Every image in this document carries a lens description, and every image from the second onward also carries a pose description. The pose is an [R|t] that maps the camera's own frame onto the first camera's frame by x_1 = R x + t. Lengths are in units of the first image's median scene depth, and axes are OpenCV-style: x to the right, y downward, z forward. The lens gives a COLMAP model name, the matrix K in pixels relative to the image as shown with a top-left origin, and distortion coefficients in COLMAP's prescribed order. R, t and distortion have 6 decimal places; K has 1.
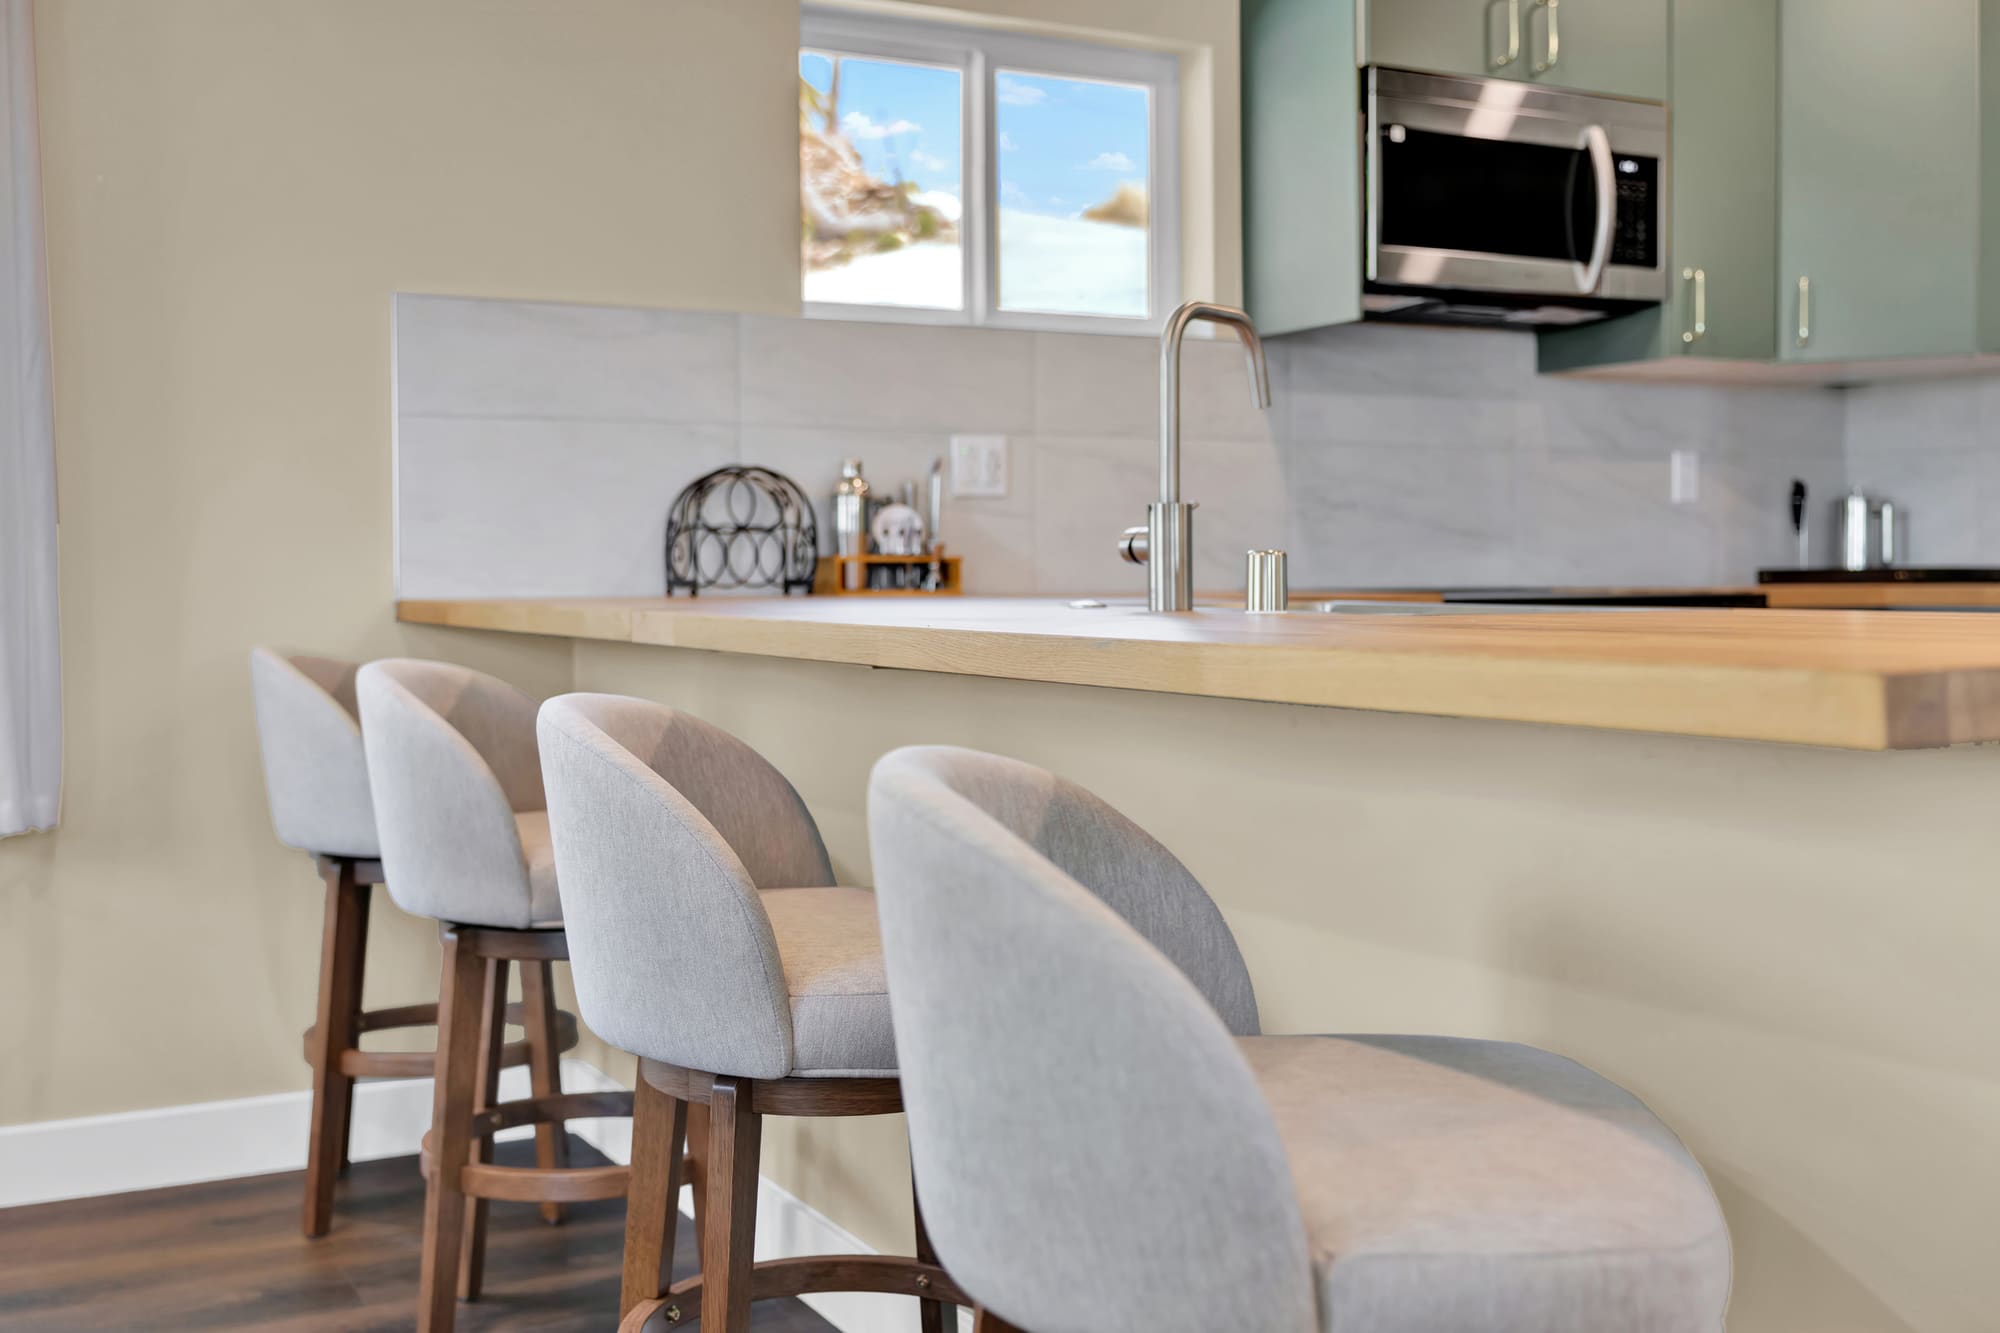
lens RADIAL K [[2142.9, 0, 1000.0], [0, 2142.9, 666.5], [0, 0, 1]] dist [-0.016178, -0.024784]
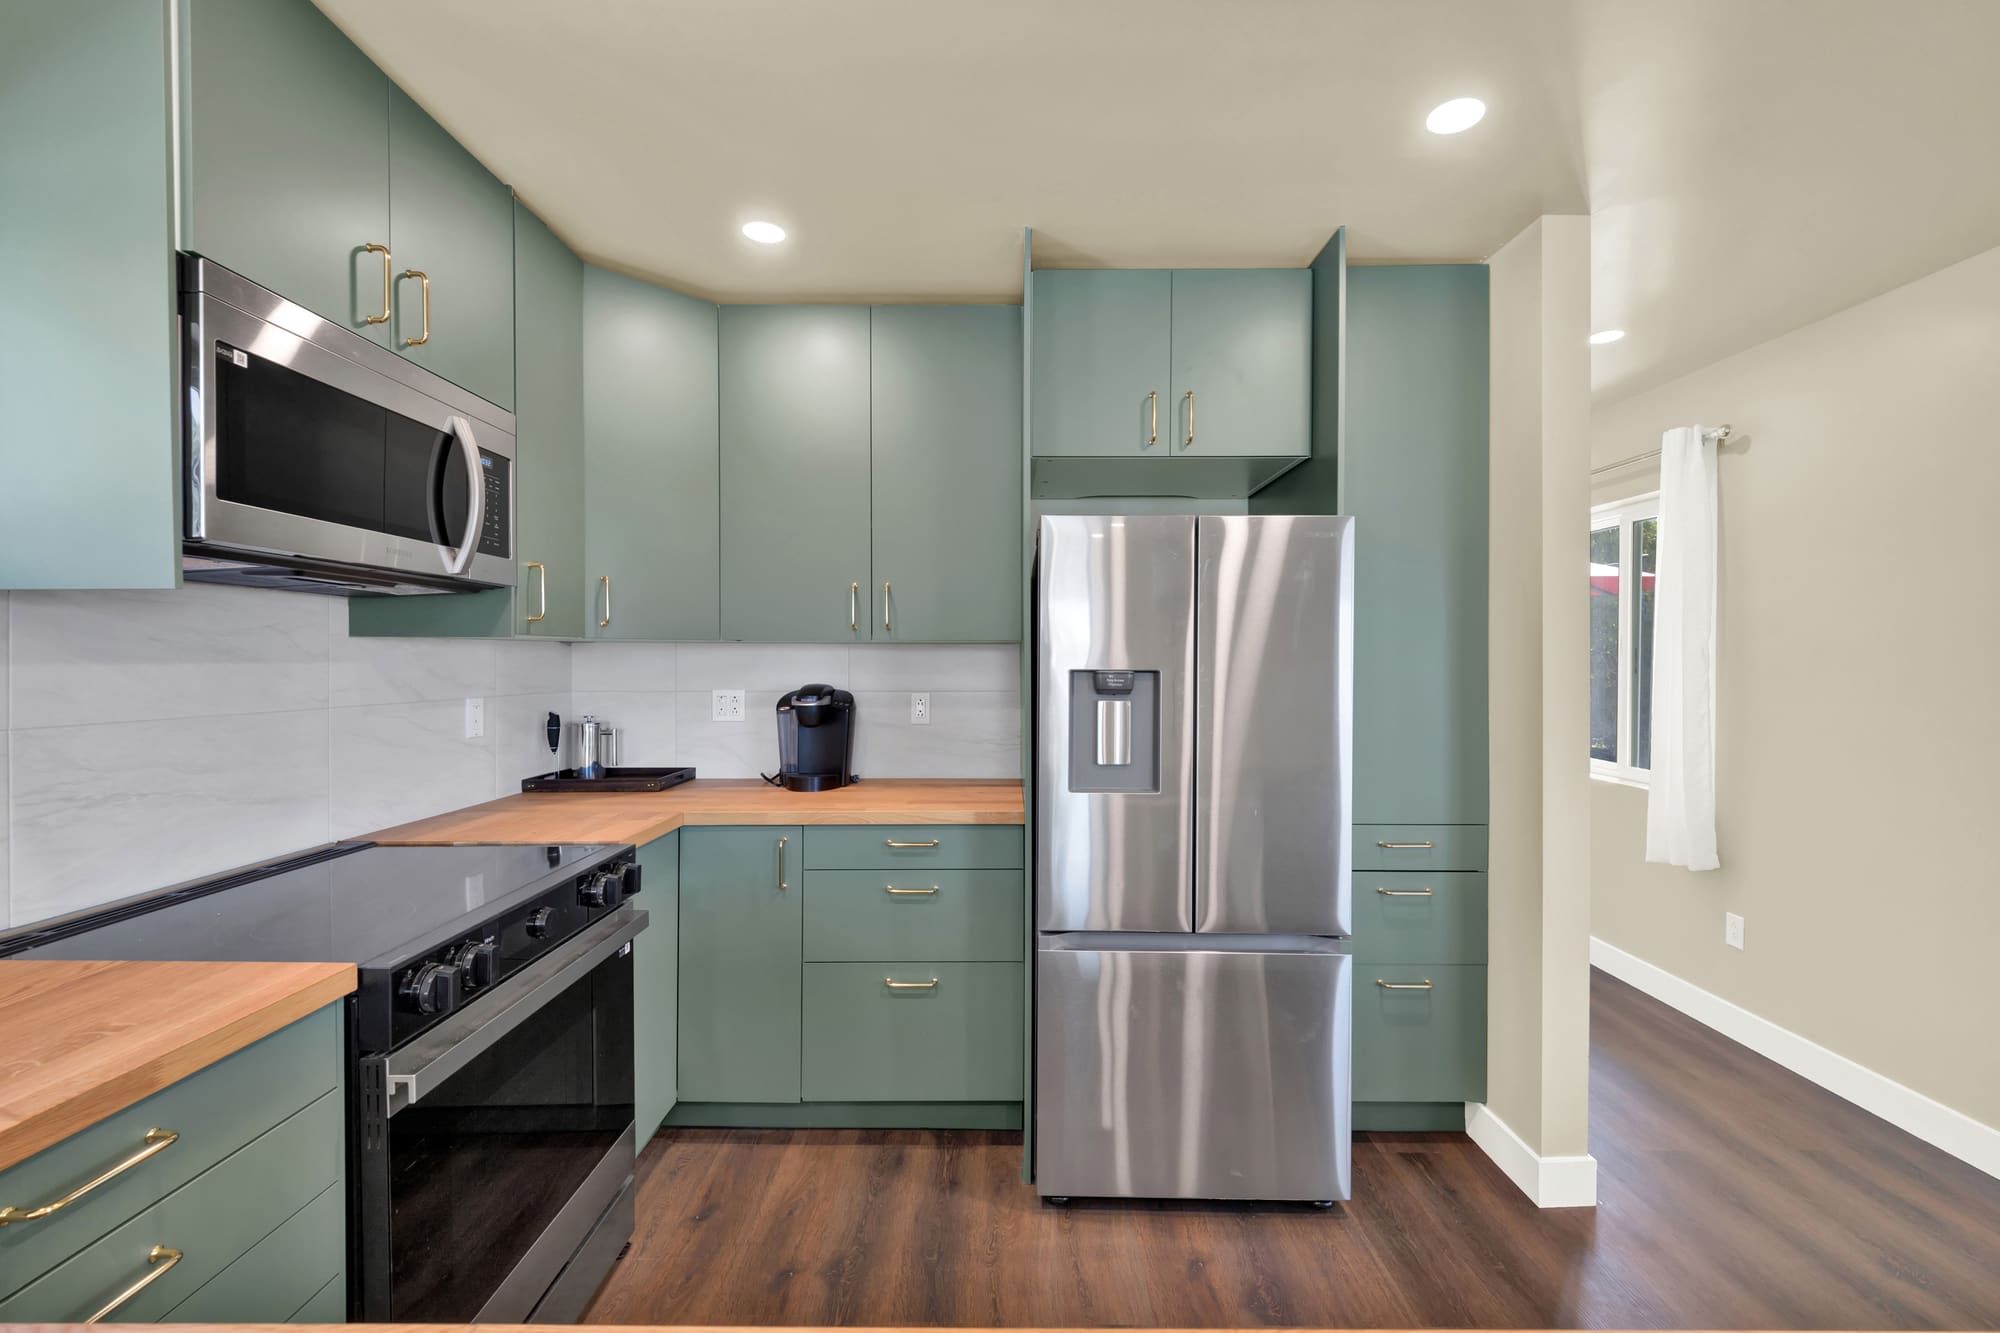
lens RADIAL K [[837.1, 0, 997.7], [0, 837.1, 675.1], [0, 0, 1]] dist [-0.000487, -0.000275]
pose [[0.477058, -0.007711, 0.878838, 0.044543], [0.032079, 0.999448, -0.008644, -0.114601], [-0.878286, 0.032316, 0.477042, 0.577850]]
